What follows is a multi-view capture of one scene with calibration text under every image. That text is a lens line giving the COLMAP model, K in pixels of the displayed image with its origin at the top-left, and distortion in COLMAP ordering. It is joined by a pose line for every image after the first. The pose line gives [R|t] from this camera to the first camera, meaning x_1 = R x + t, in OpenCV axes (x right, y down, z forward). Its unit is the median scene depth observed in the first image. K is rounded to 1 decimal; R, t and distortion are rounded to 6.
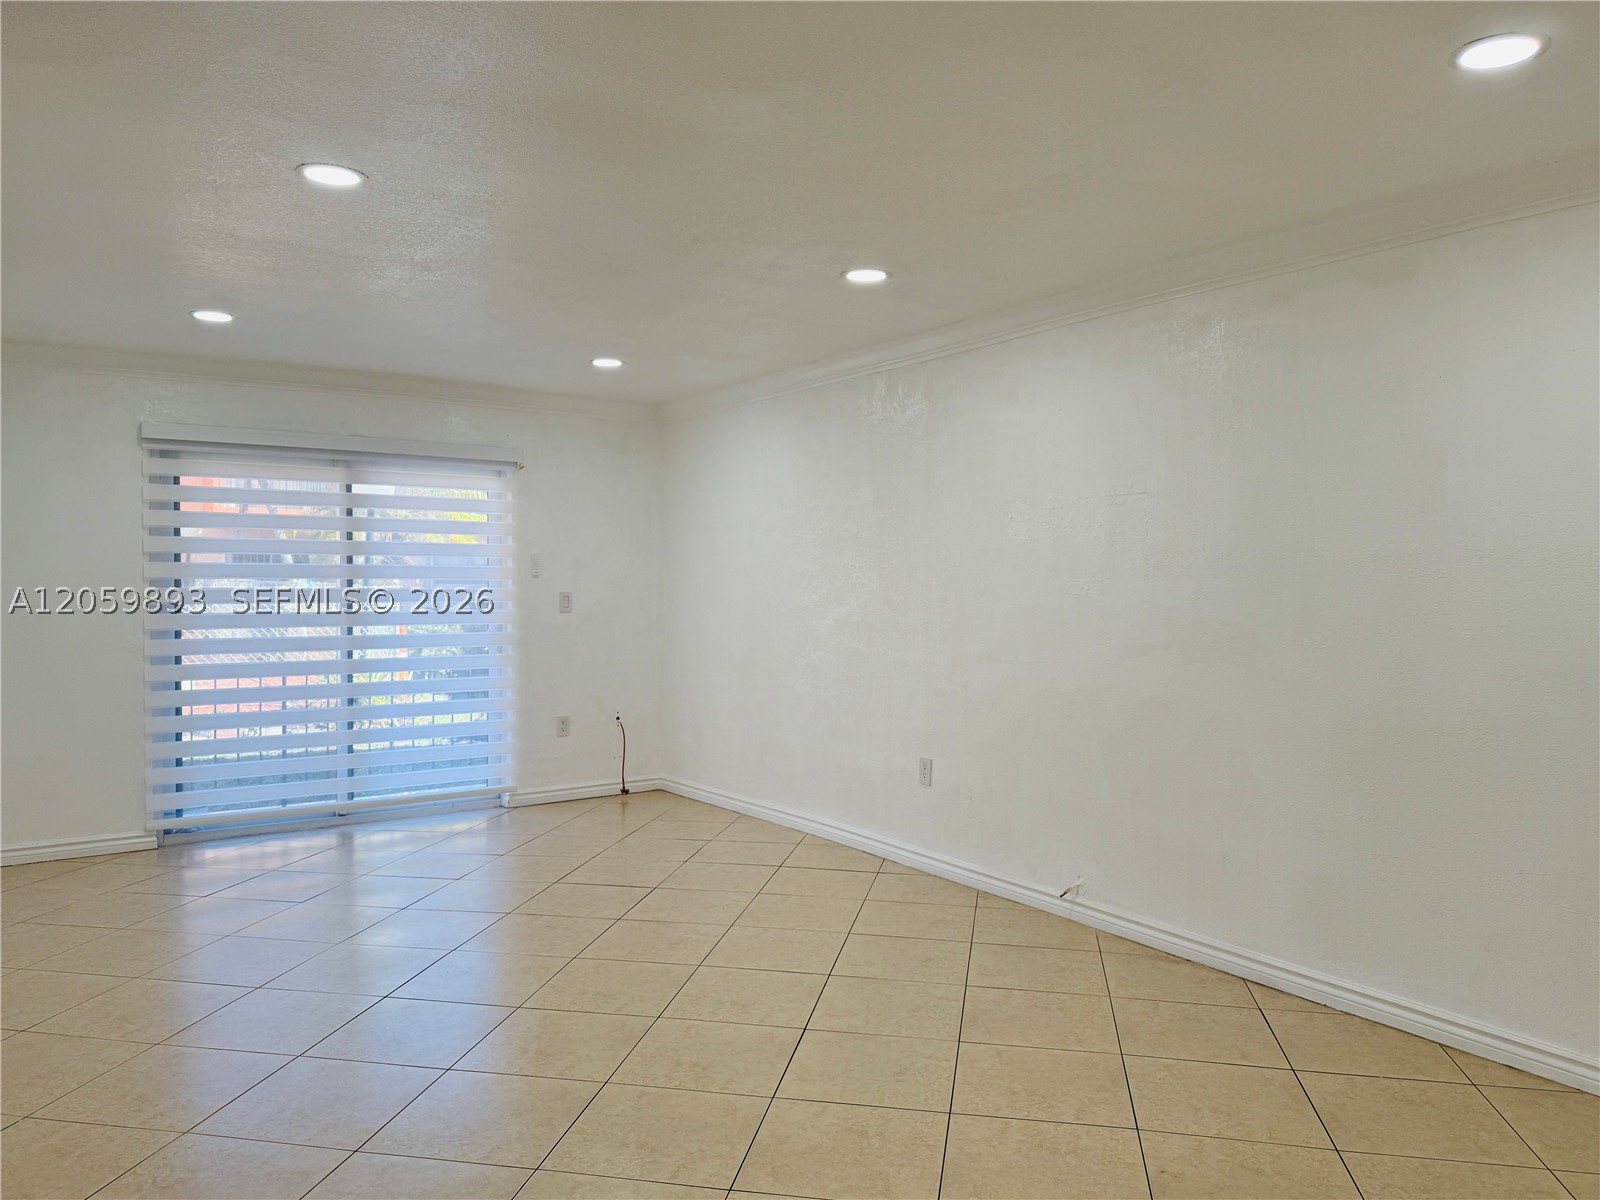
lens RADIAL K [[1161.8, 0, 807.5], [0, 1161.8, 605.6], [0, 0, 1]] dist [0.084510, -0.083063]
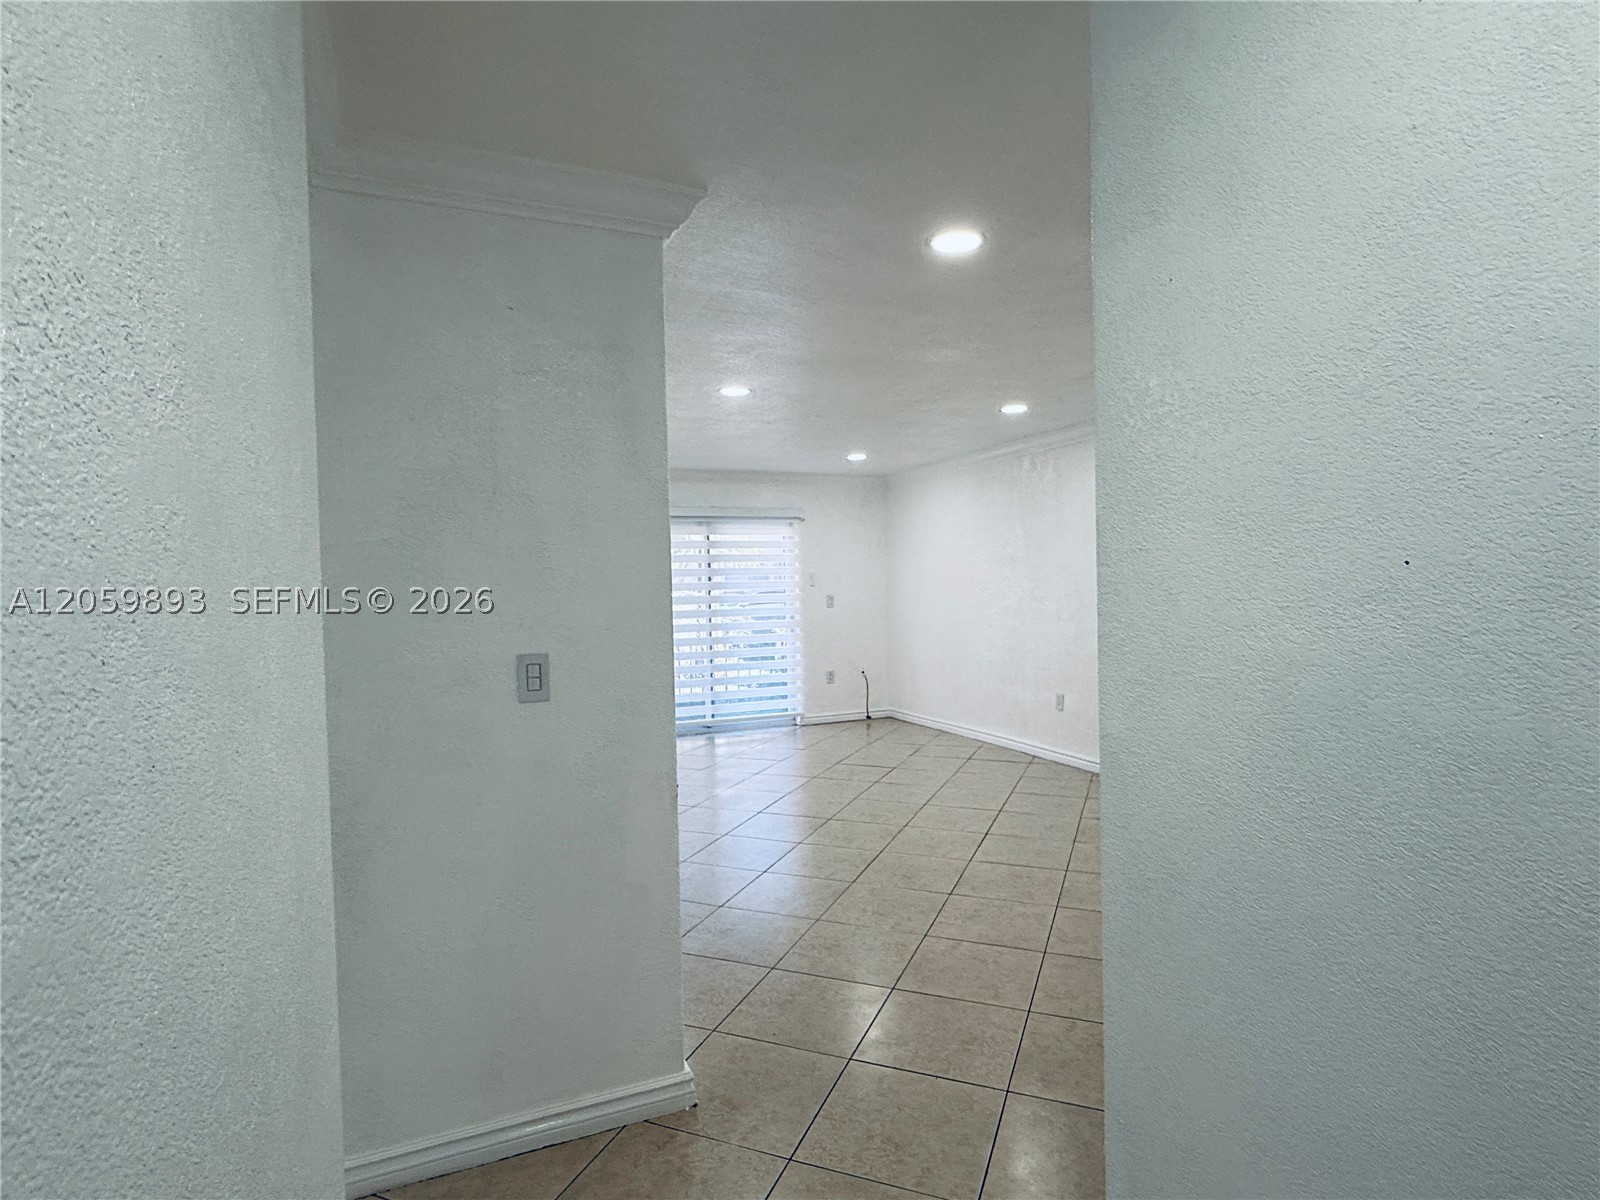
lens RADIAL K [[844.9, 0, 791.2], [0, 844.9, 602.7], [0, 0, 1]] dist [0.000701, 0.001570]
pose [[0.975607, -0.019805, -0.218627, -0.002294], [0.020635, 0.999786, 0.001513, -0.003720], [0.218551, -0.005988, 0.975807, -0.182303]]
